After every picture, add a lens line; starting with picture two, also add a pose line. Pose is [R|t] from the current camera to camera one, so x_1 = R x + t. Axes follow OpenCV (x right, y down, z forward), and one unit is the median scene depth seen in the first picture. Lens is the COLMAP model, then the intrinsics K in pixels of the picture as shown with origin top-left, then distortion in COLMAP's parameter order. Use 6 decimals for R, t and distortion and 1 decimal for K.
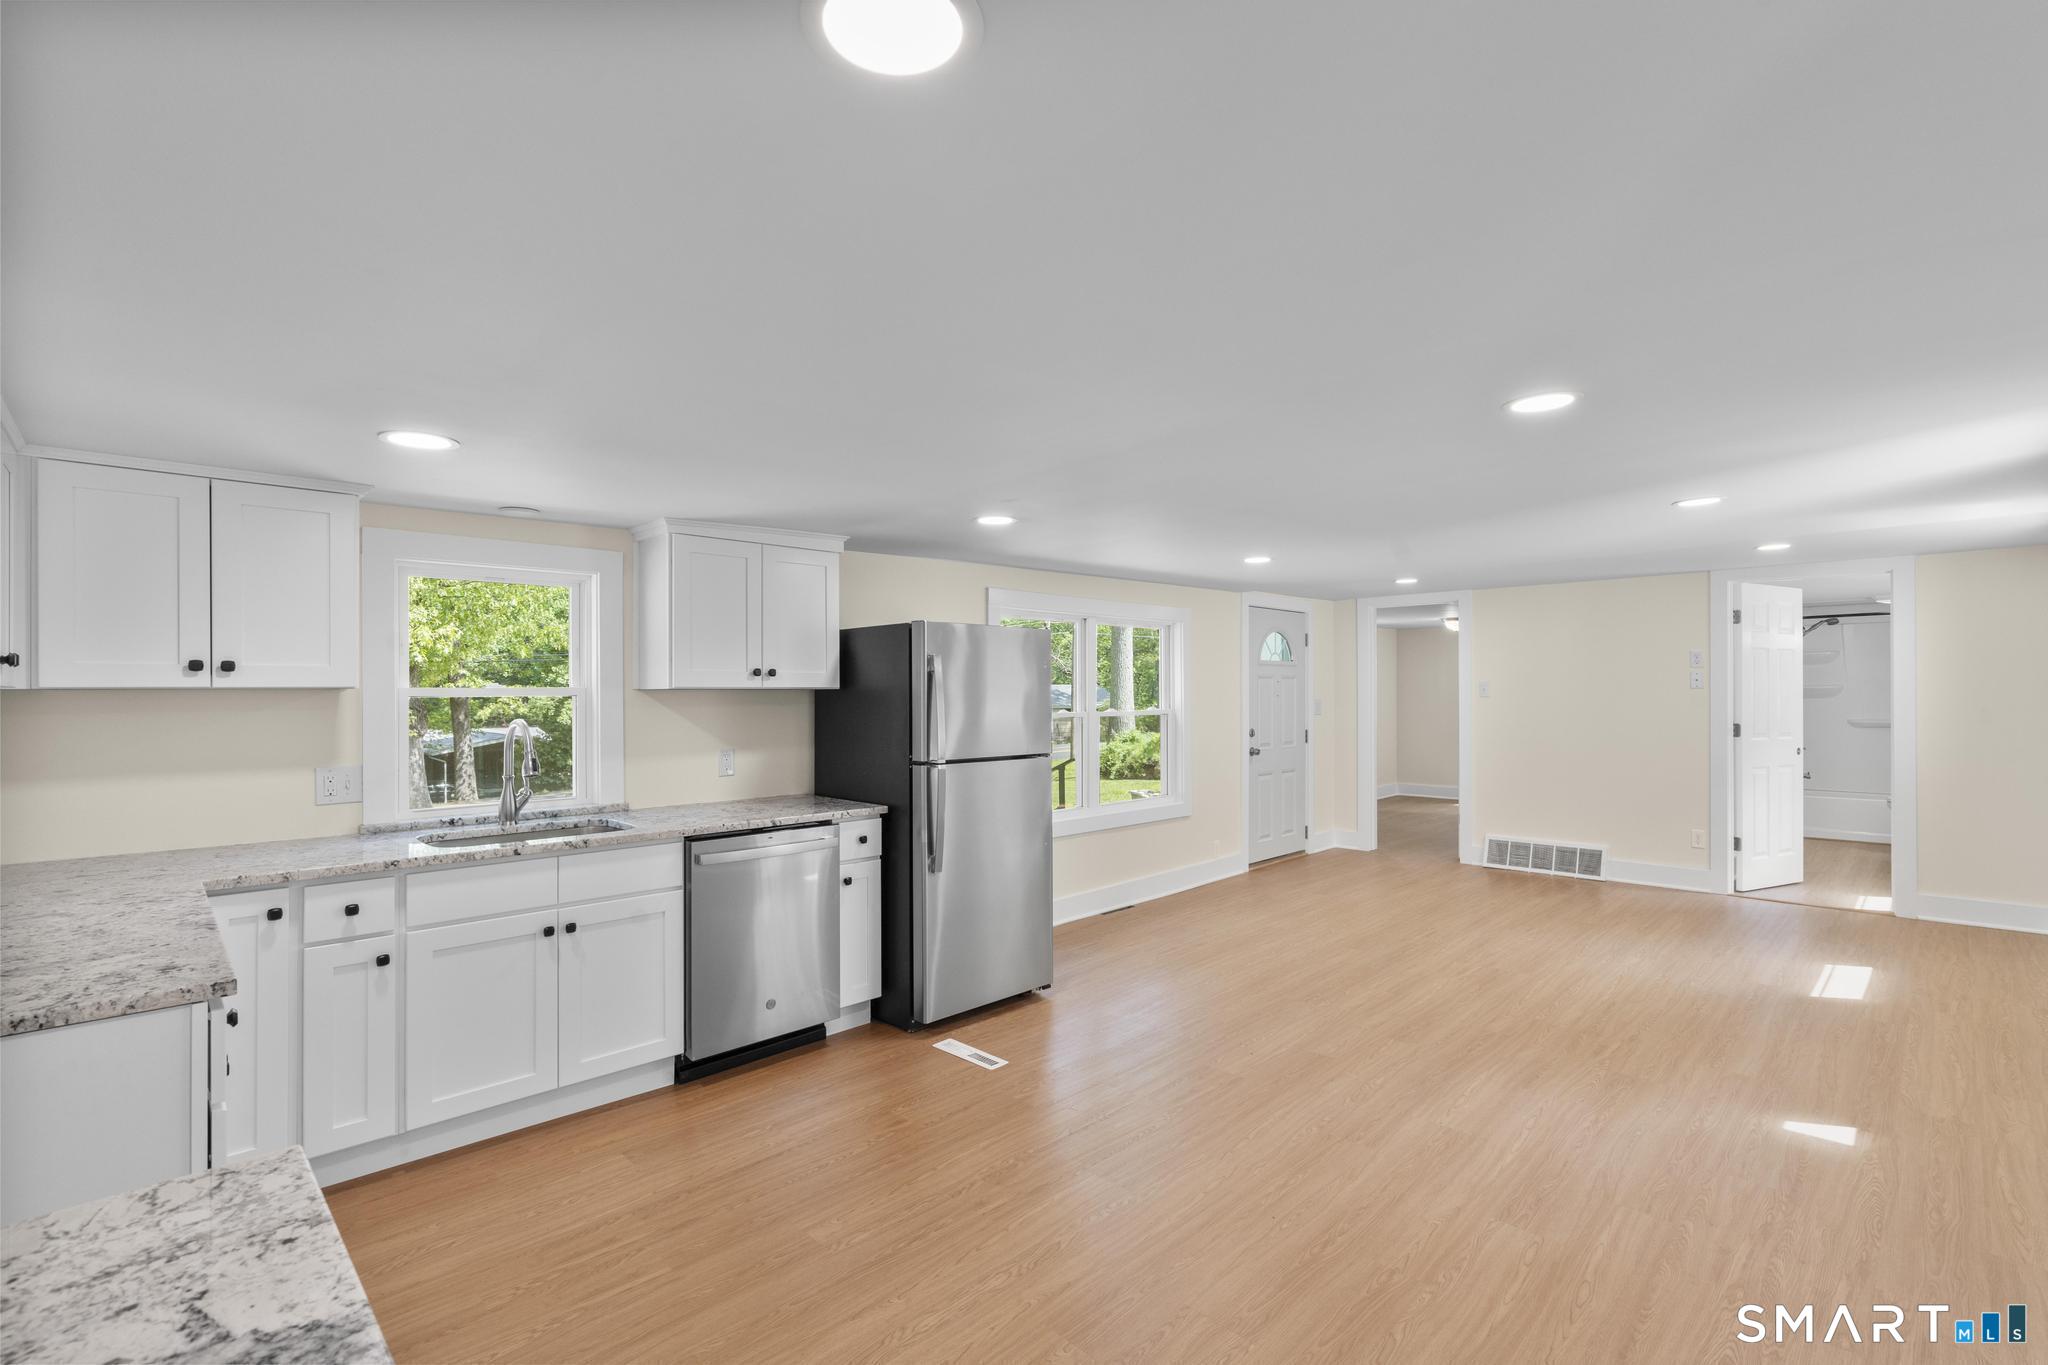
lens RADIAL K [[923.3, 0, 1015.8], [0, 923.3, 678.5], [0, 0, 1]] dist [-0.007900, 0.004478]
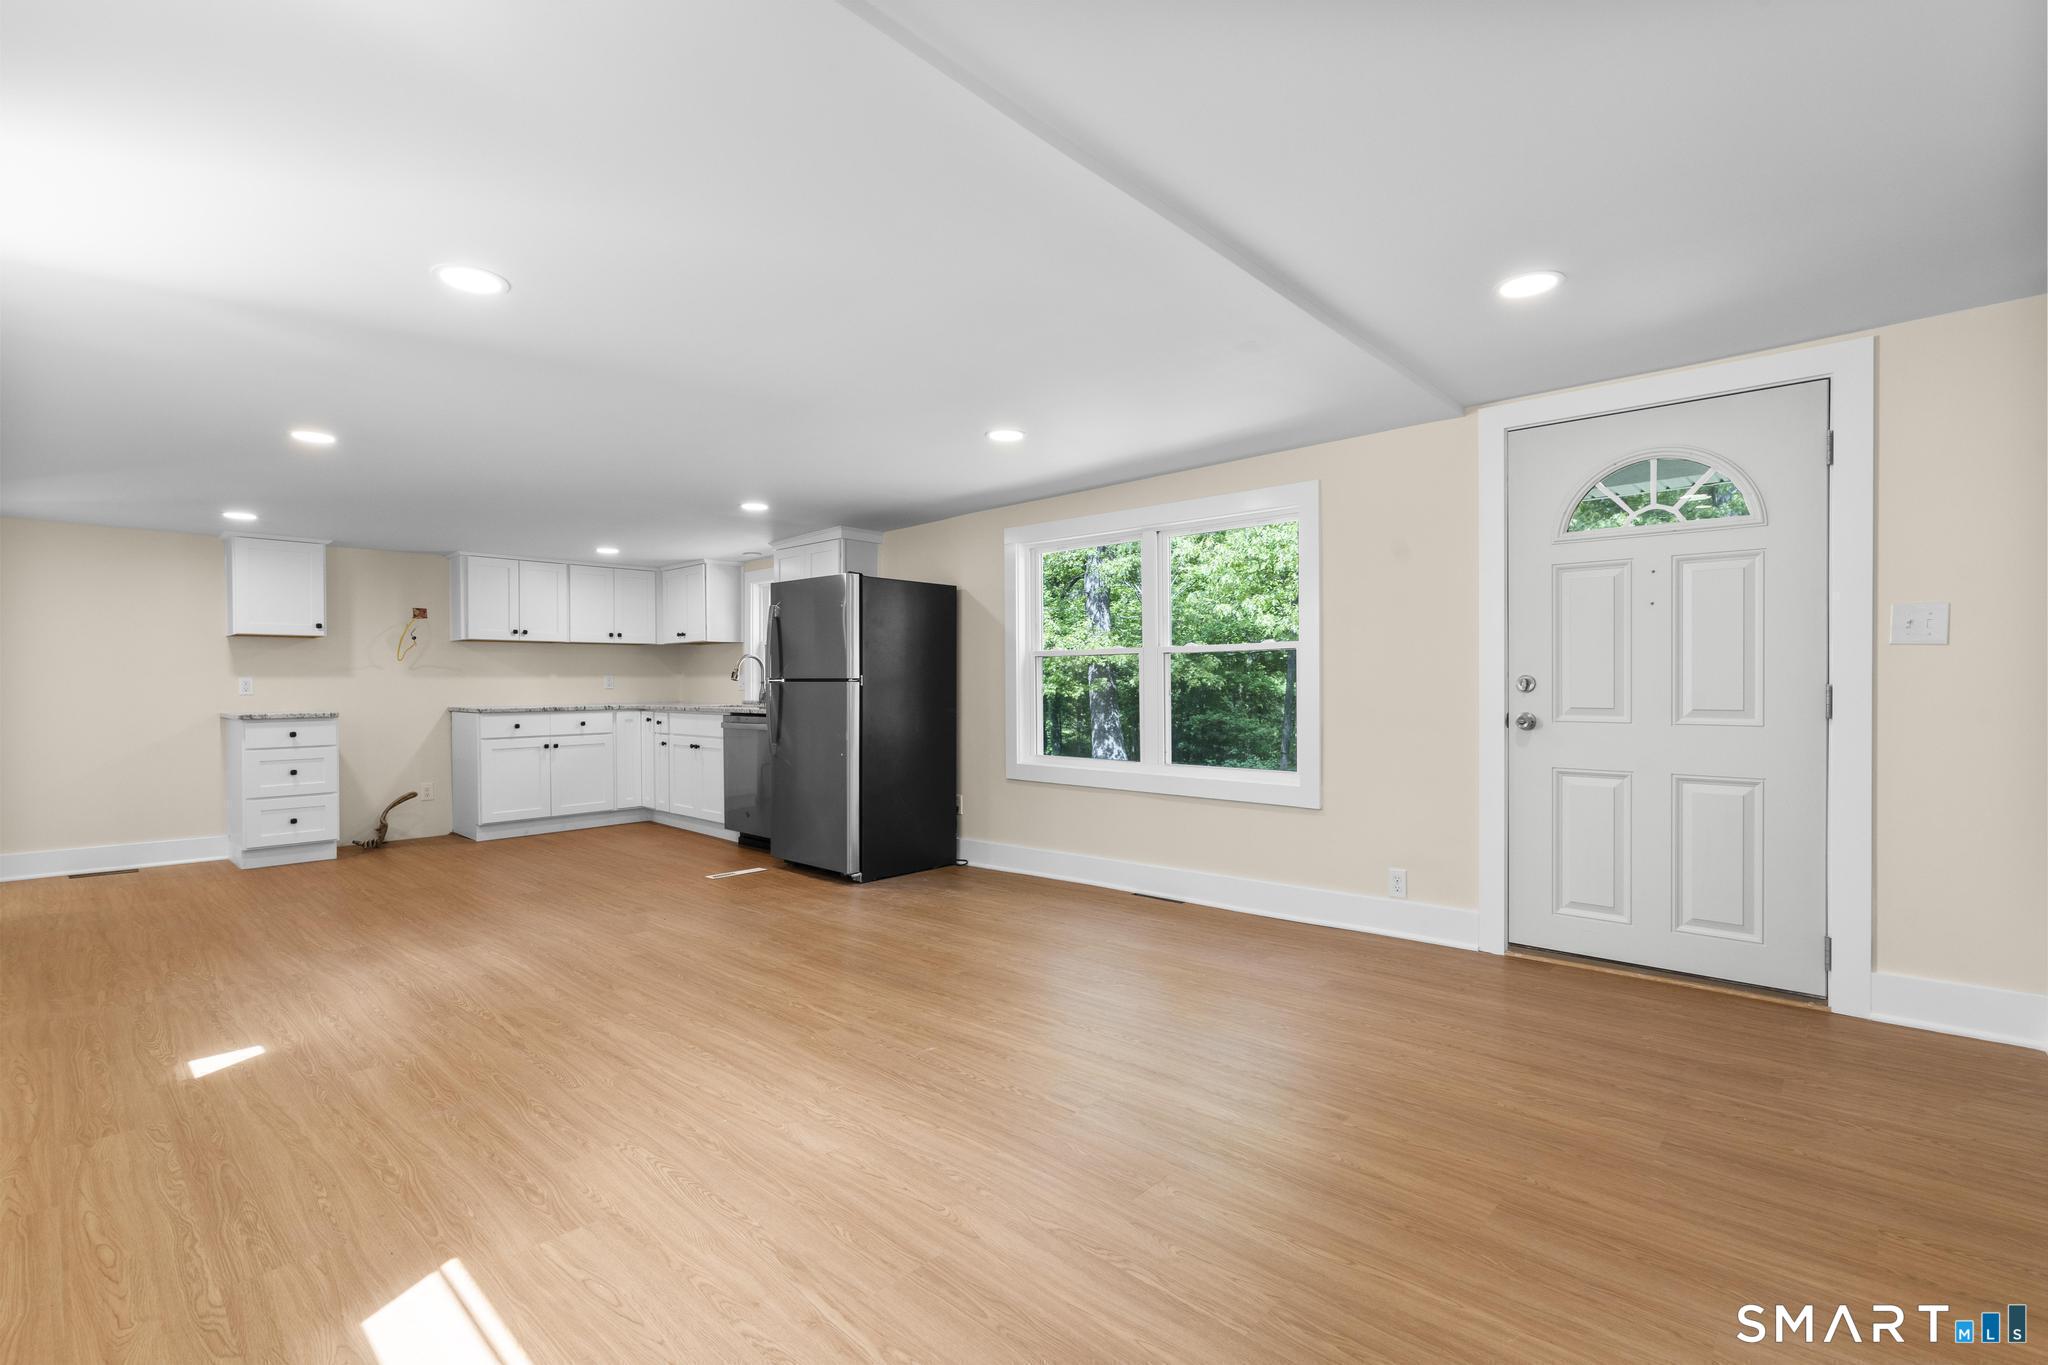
lens RADIAL K [[923.3, 0, 1026.7], [0, 923.3, 684.7], [0, 0, 1]] dist [-0.007900, 0.004478]
pose [[0.047607, 0.008388, -0.998831, 1.611445], [0.019374, 0.999769, 0.009319, 0.108672], [0.998678, -0.019795, 0.047434, 1.550876]]
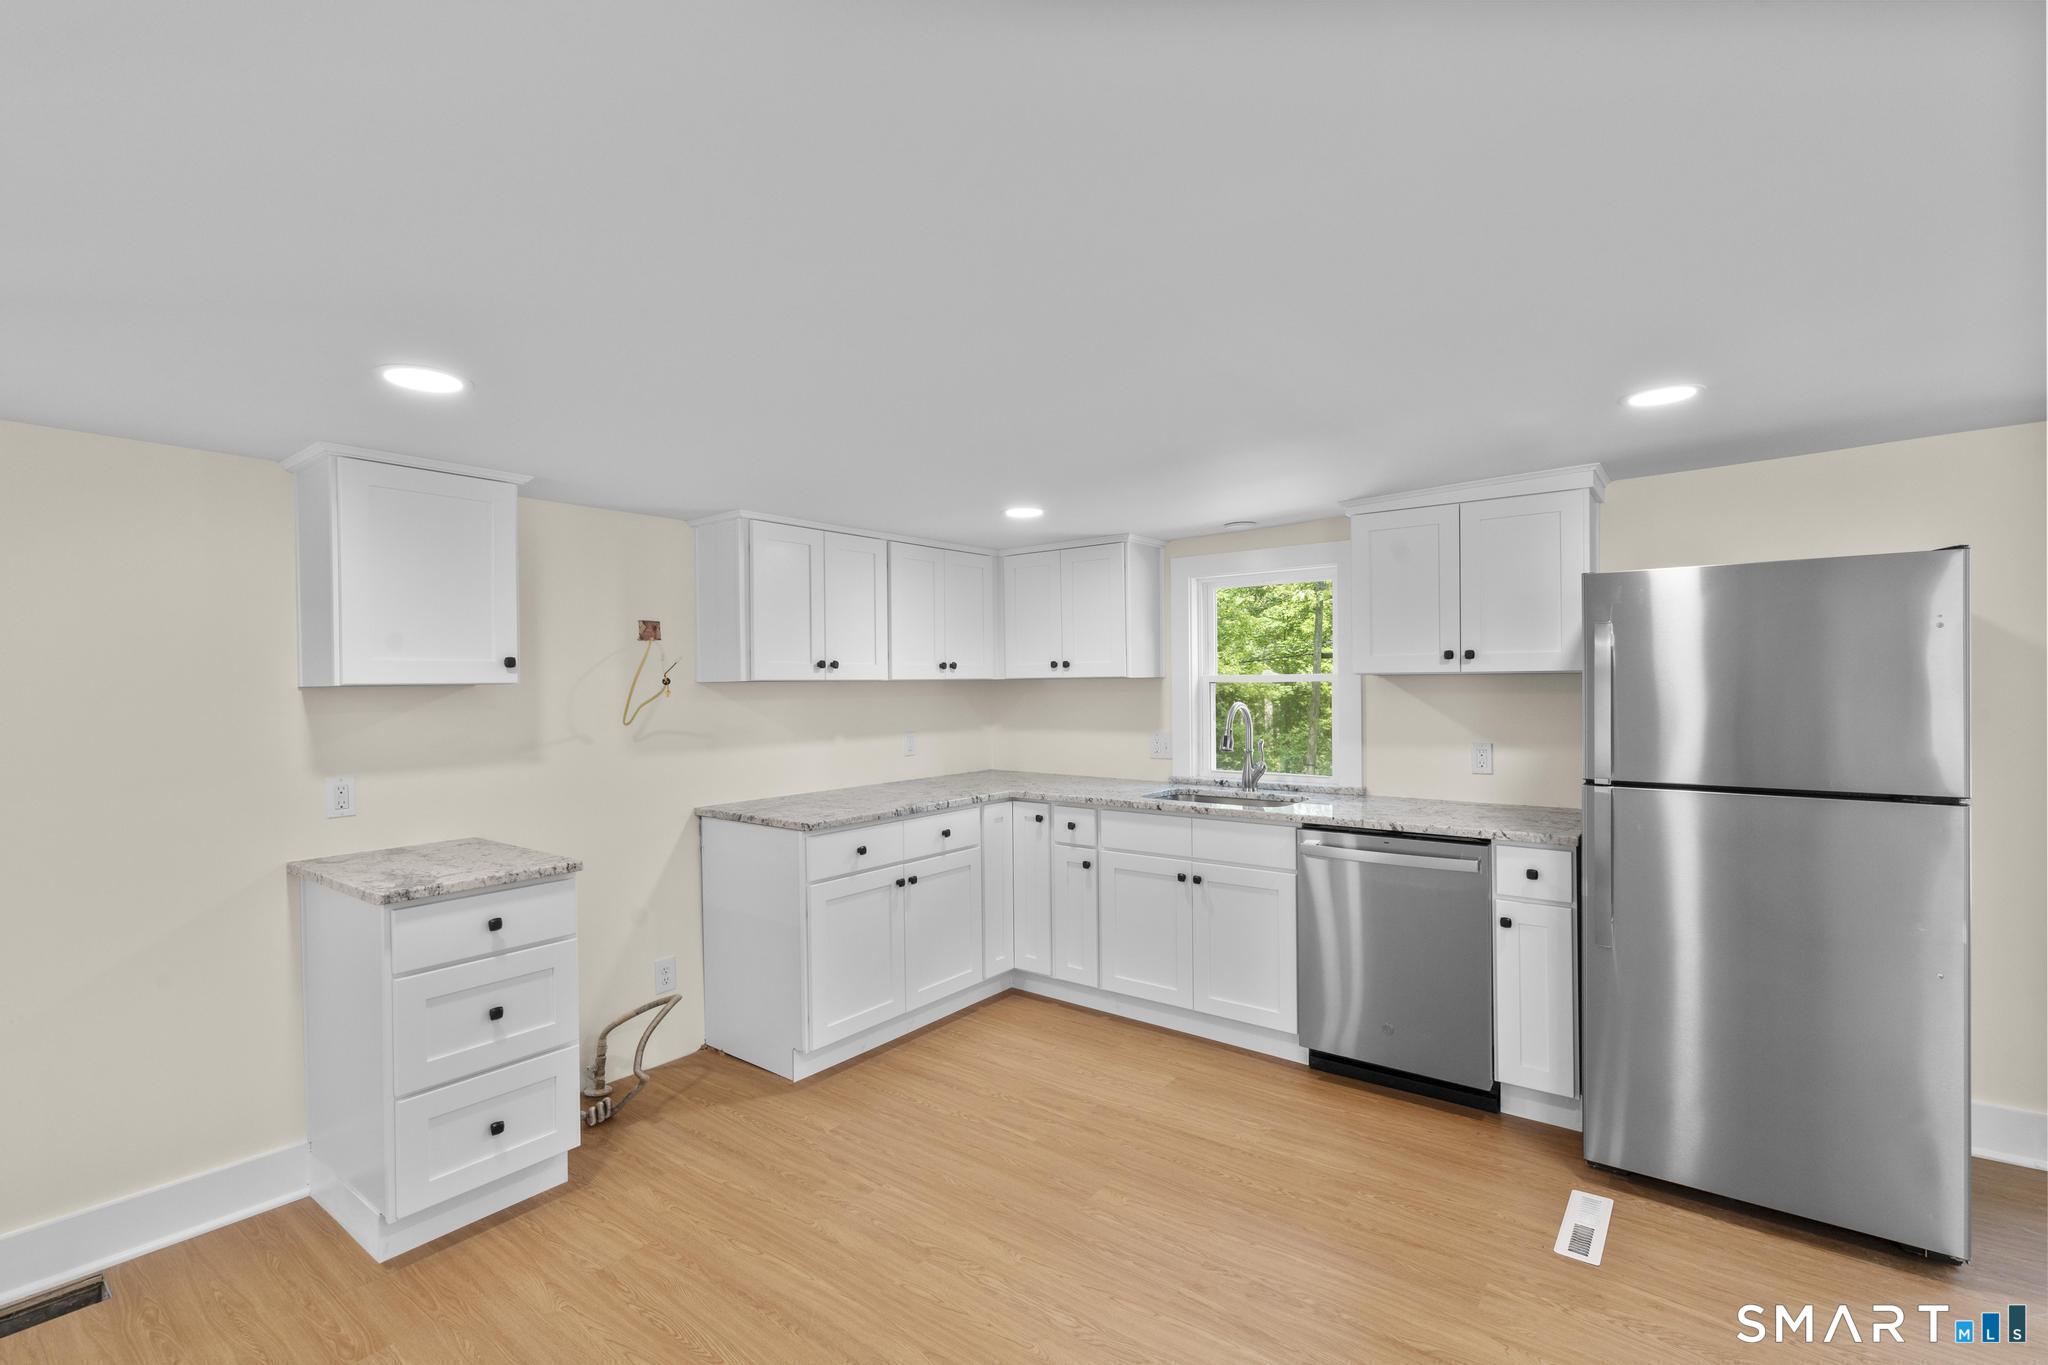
lens RADIAL K [[923.3, 0, 1028.6], [0, 923.3, 682.1], [0, 0, 1]] dist [-0.007900, 0.004478]
pose [[0.137434, 0.001627, -0.990510, 0.605761], [0.024067, 0.999698, 0.004981, 0.006412], [0.990218, -0.024523, 0.137354, 0.581364]]
